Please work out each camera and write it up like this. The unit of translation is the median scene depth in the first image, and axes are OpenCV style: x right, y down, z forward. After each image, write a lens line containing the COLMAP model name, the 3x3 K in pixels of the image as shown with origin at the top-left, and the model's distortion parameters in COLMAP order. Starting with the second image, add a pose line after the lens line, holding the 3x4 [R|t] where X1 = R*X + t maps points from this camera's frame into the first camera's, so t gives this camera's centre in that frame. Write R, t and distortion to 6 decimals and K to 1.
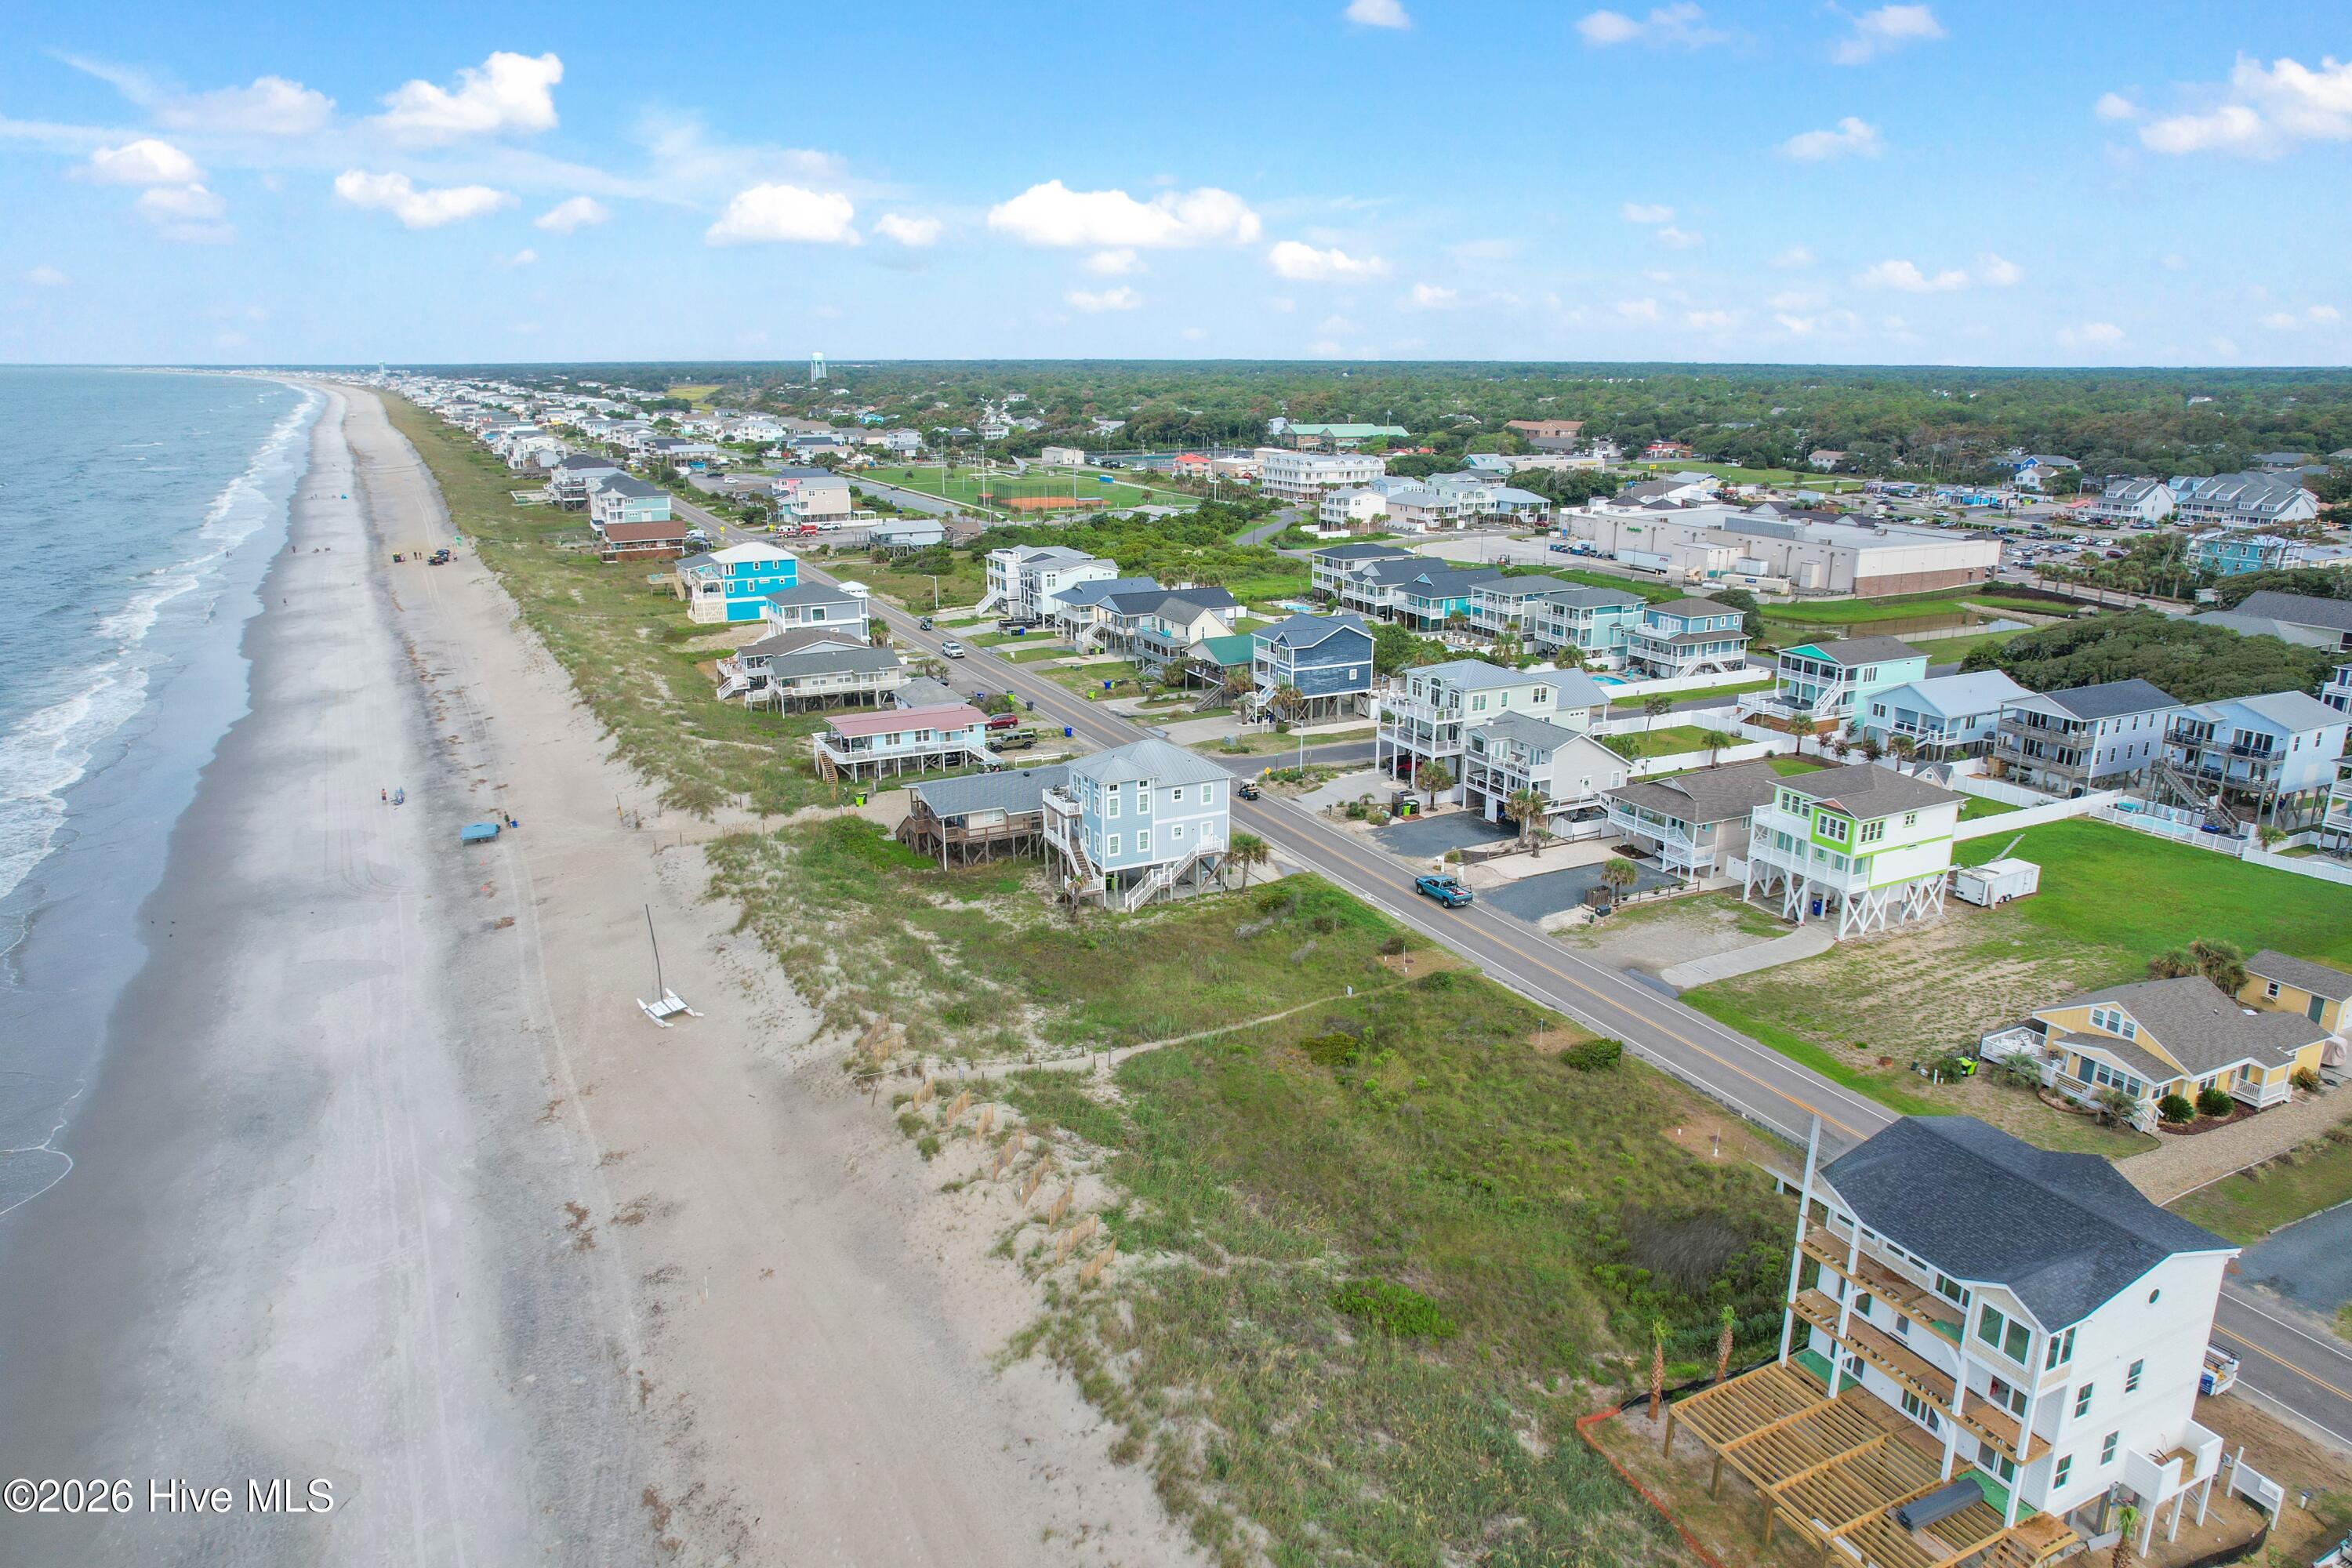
lens RADIAL K [[1498.6, 0, 1189.8], [0, 1498.6, 775.9], [0, 0, 1]] dist [-0.067565, 0.058663]
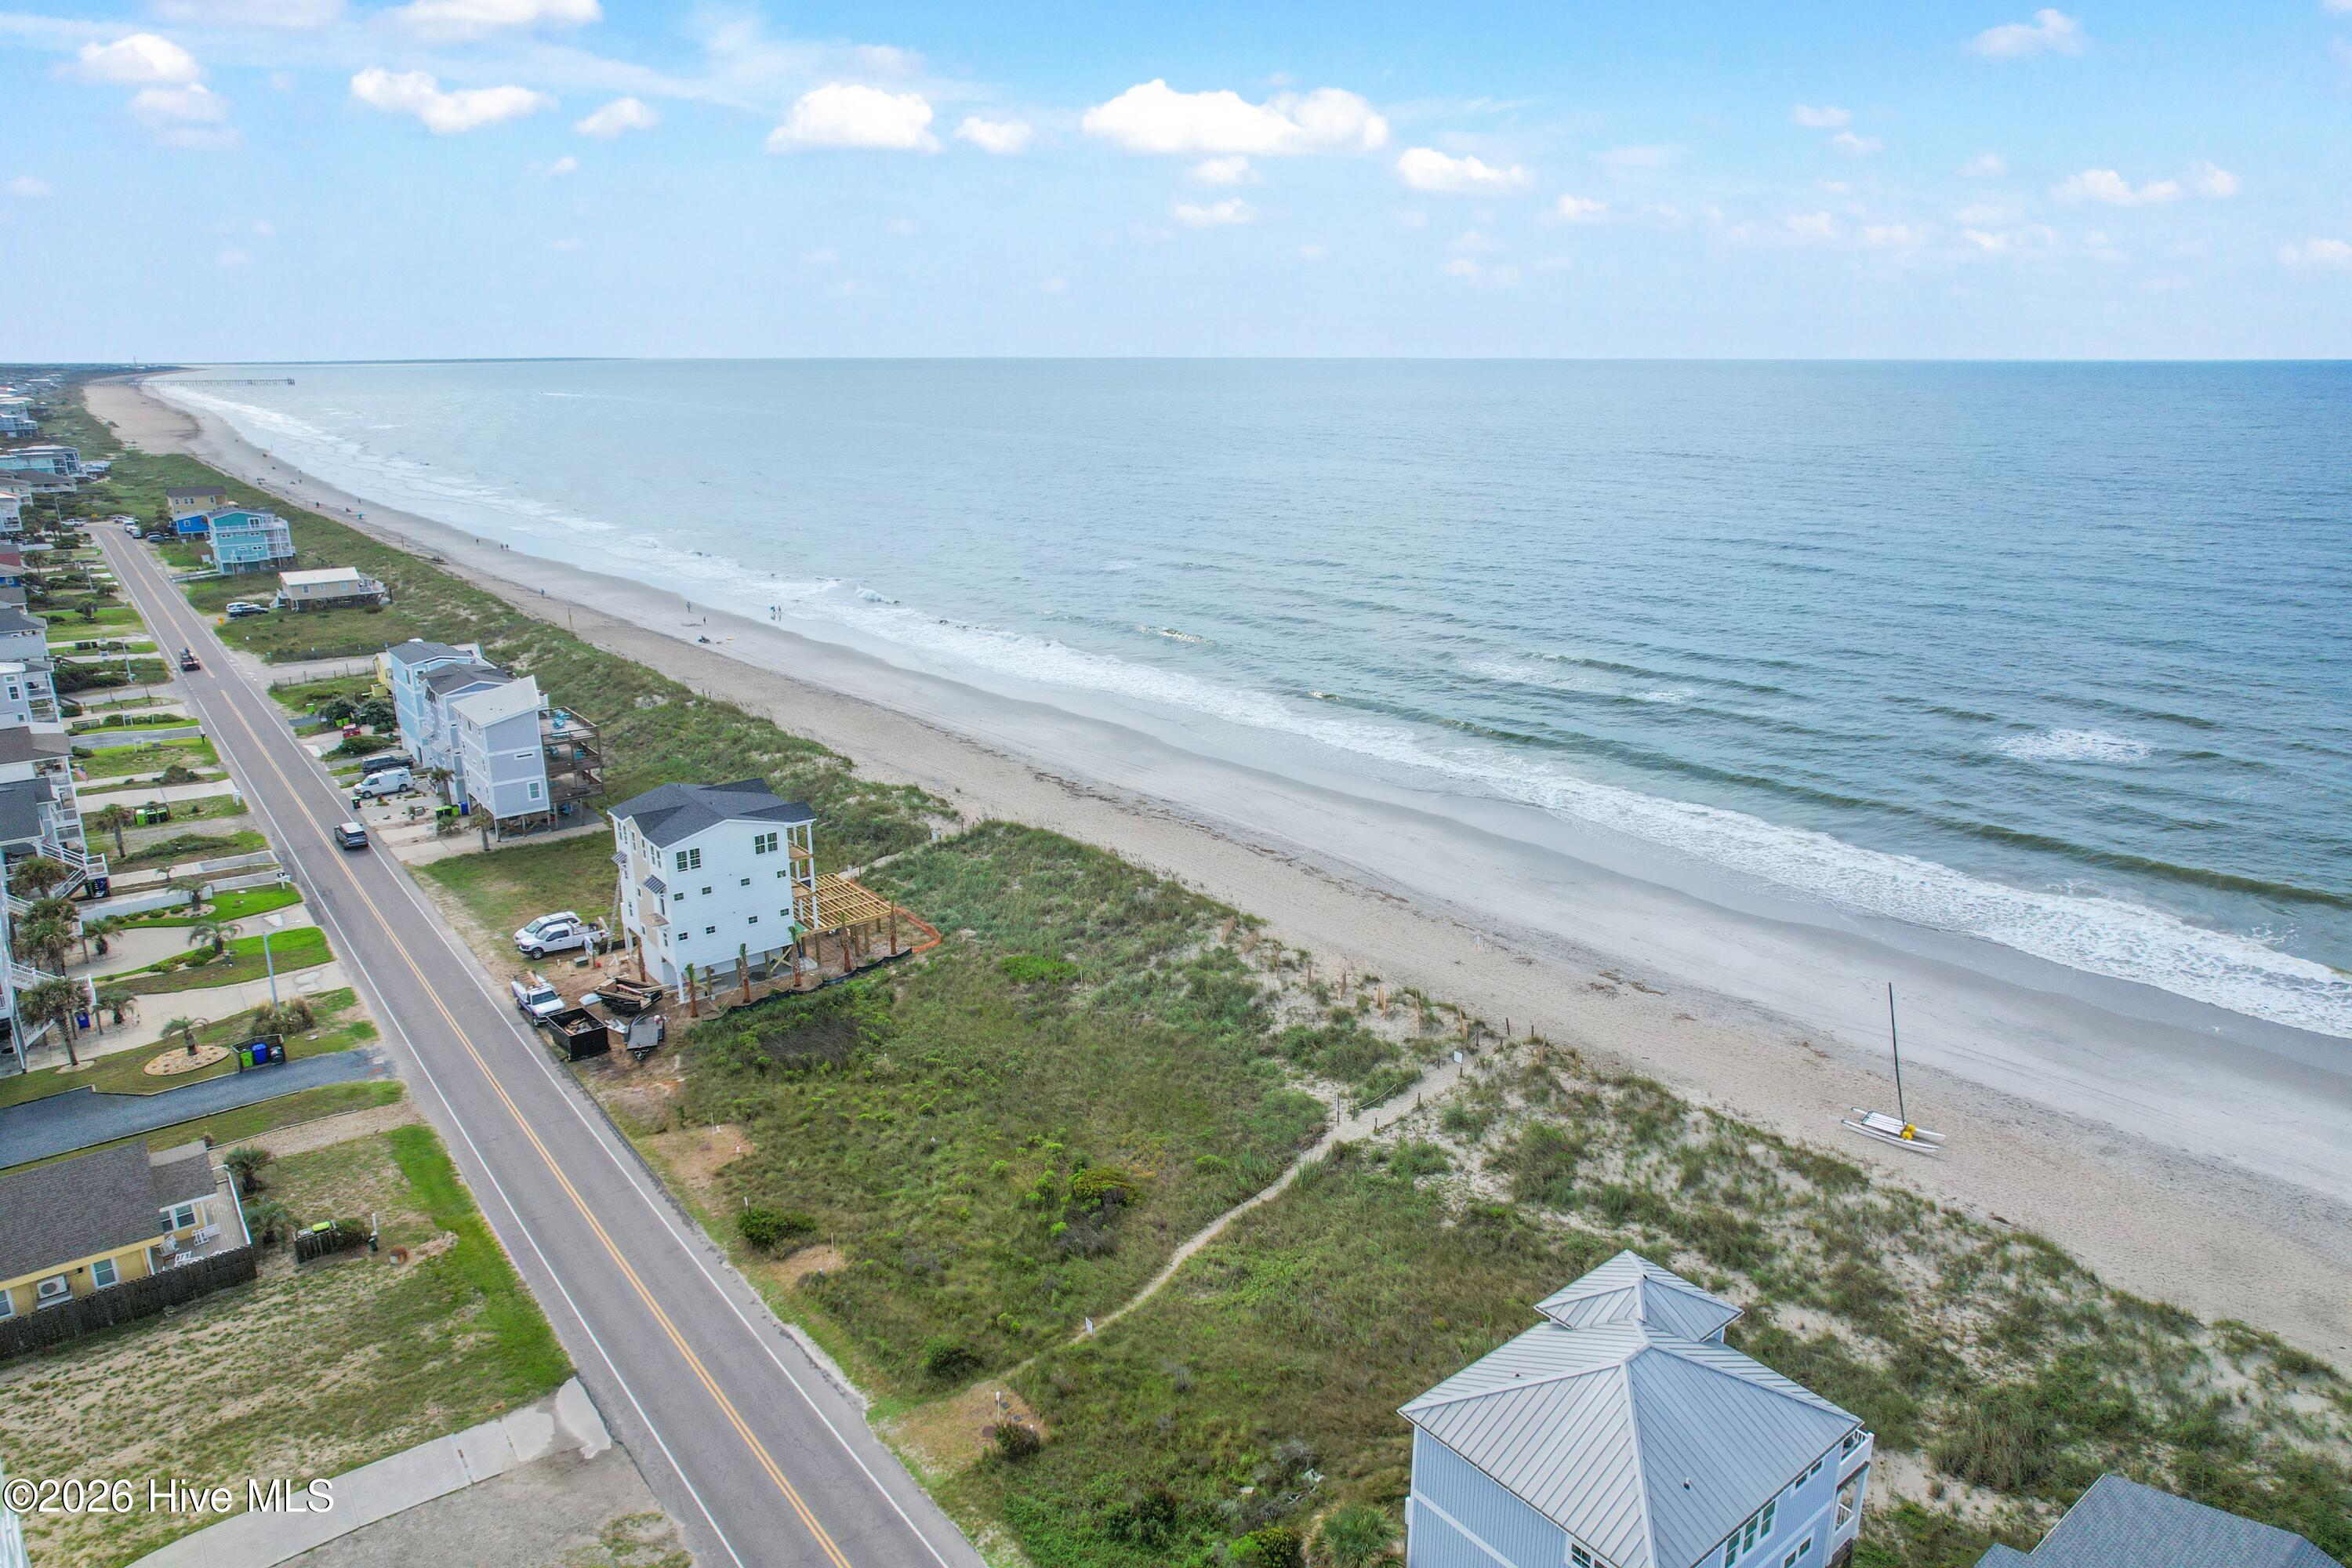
lens RADIAL K [[1498.6, 0, 1181.0], [0, 1498.6, 786.8], [0, 0, 1]] dist [-0.067565, 0.058663]
pose [[-0.980417, 0.055697, -0.188895, 0.140923], [-0.052957, 0.849281, 0.525279, -0.317557], [0.189681, 0.524995, -0.829699, 1.130956]]
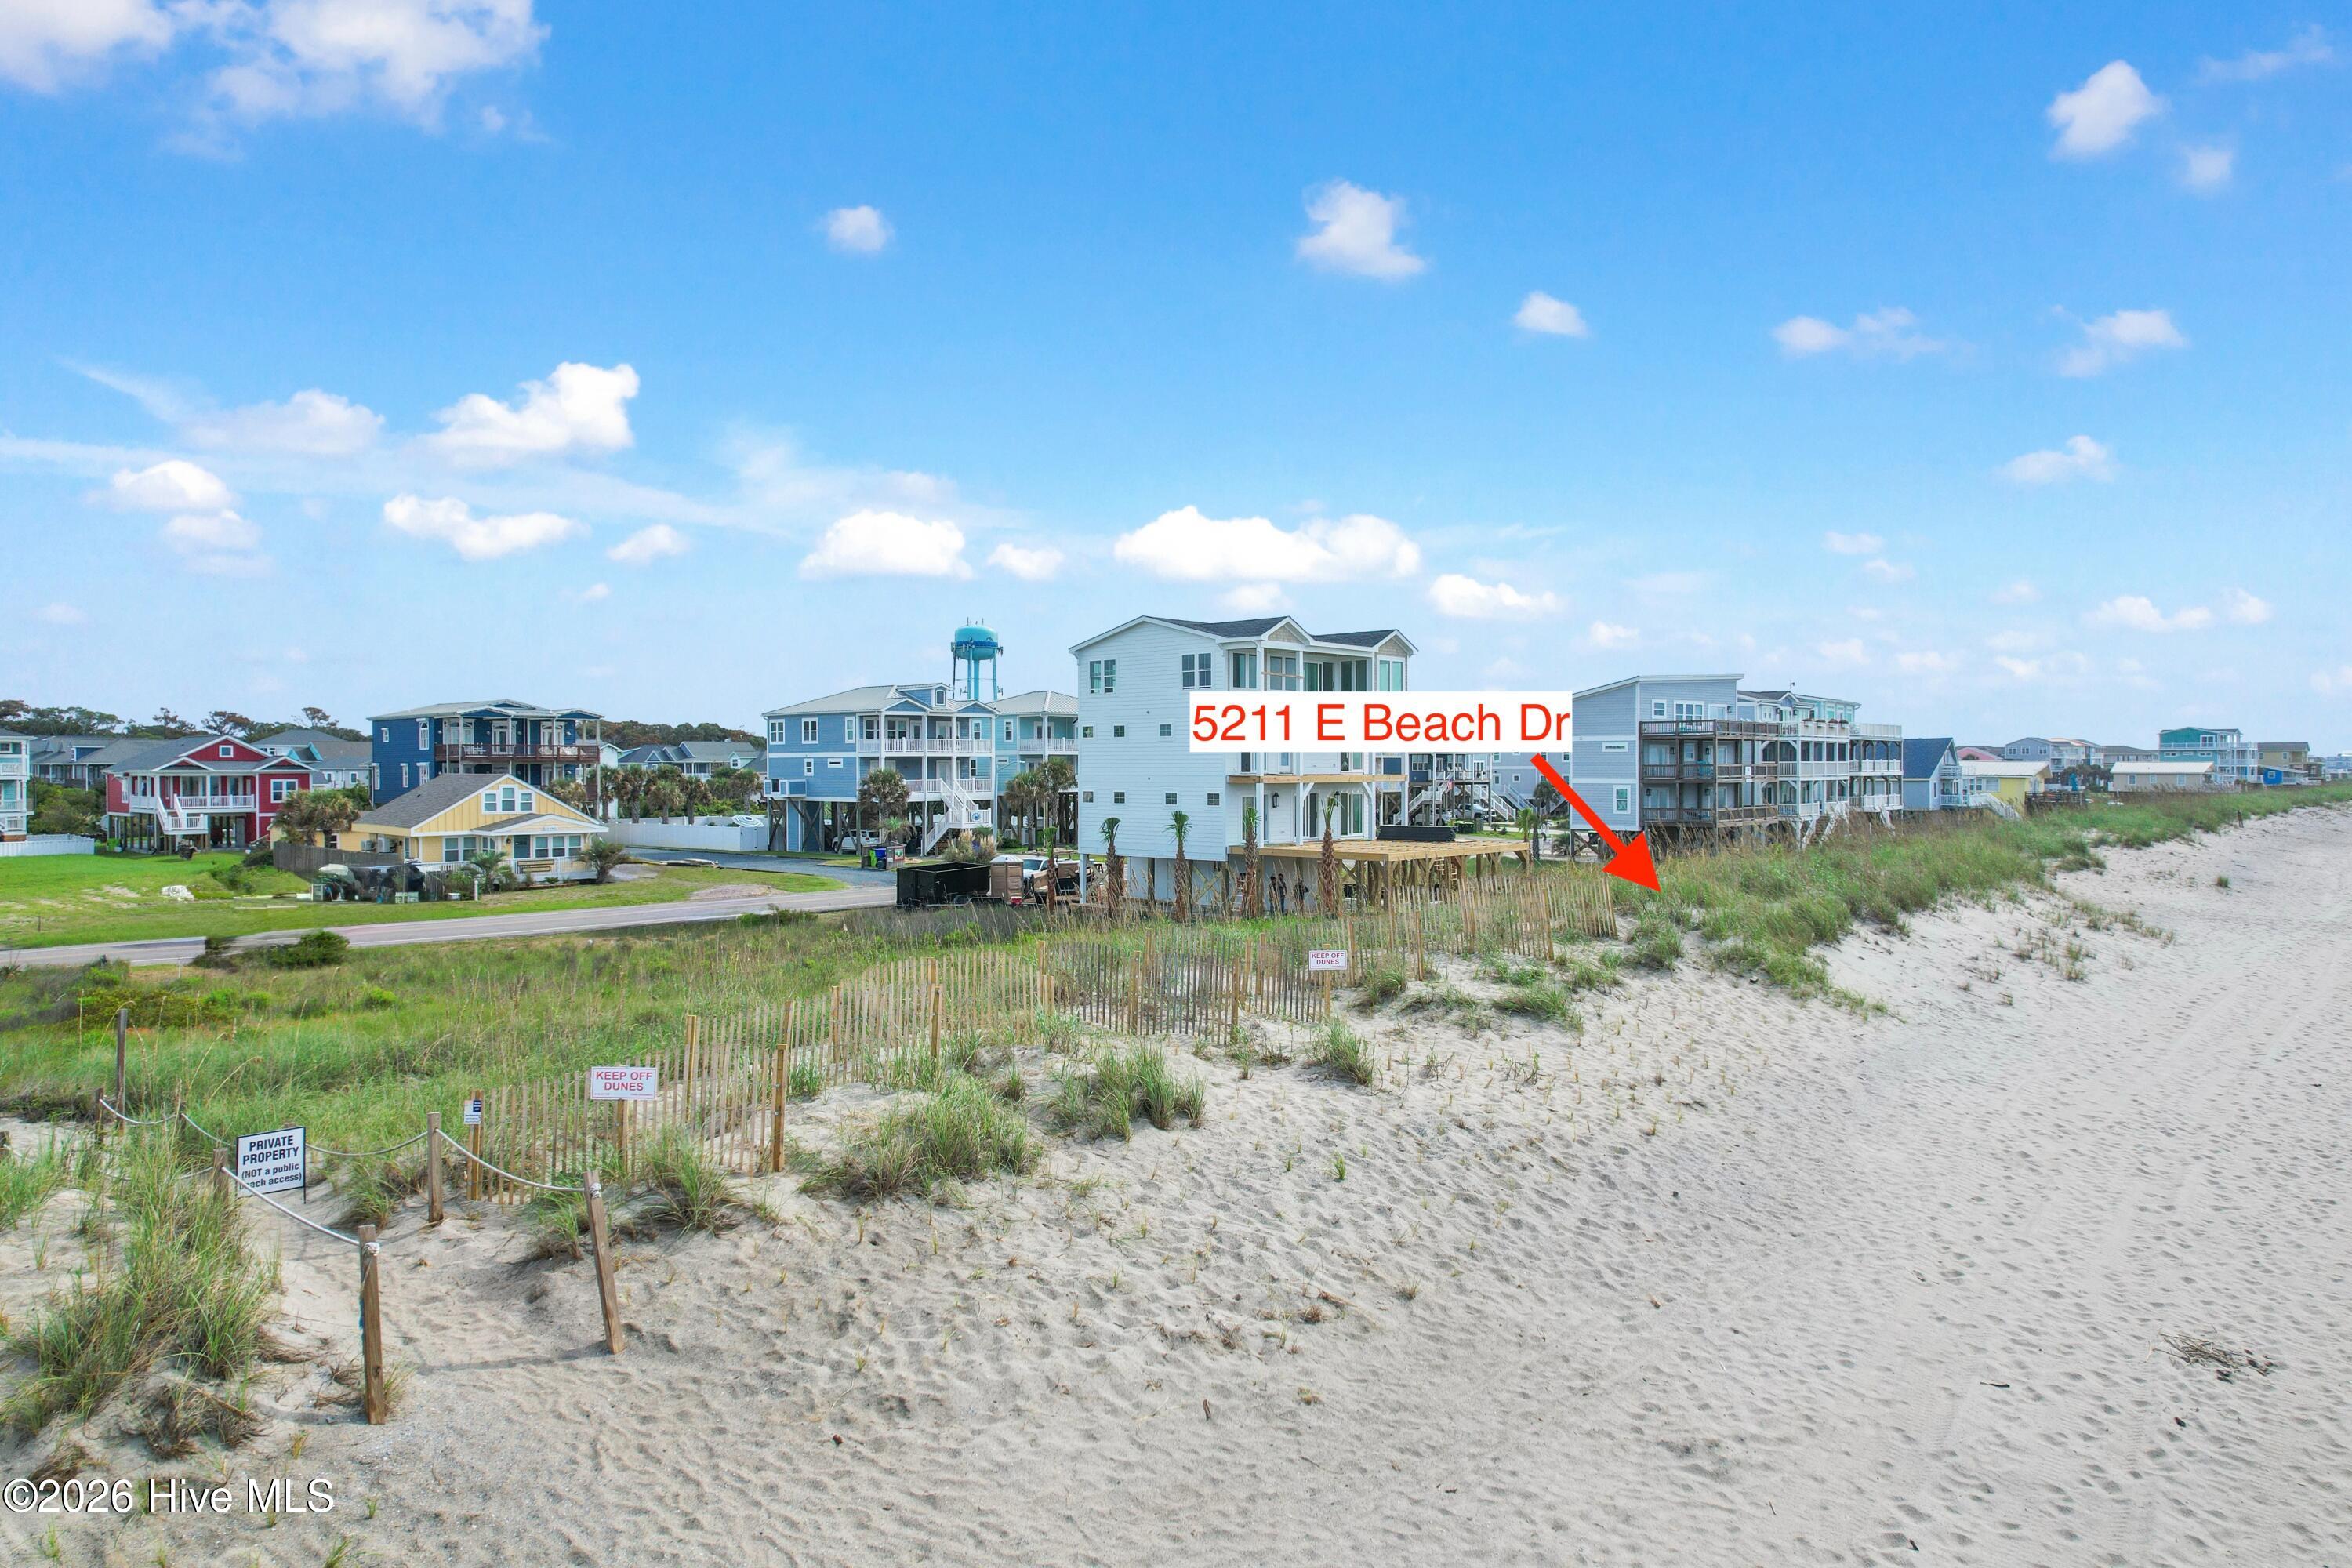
lens RADIAL K [[1498.6, 0, 1177.7], [0, 1498.6, 788.1], [0, 0, 1]] dist [-0.067565, 0.058663]
pose [[-0.350969, -0.015372, 0.936261, -0.225619], [0.252731, 0.961204, 0.110521, 0.110403], [-0.901636, 0.275411, -0.333467, 0.629489]]
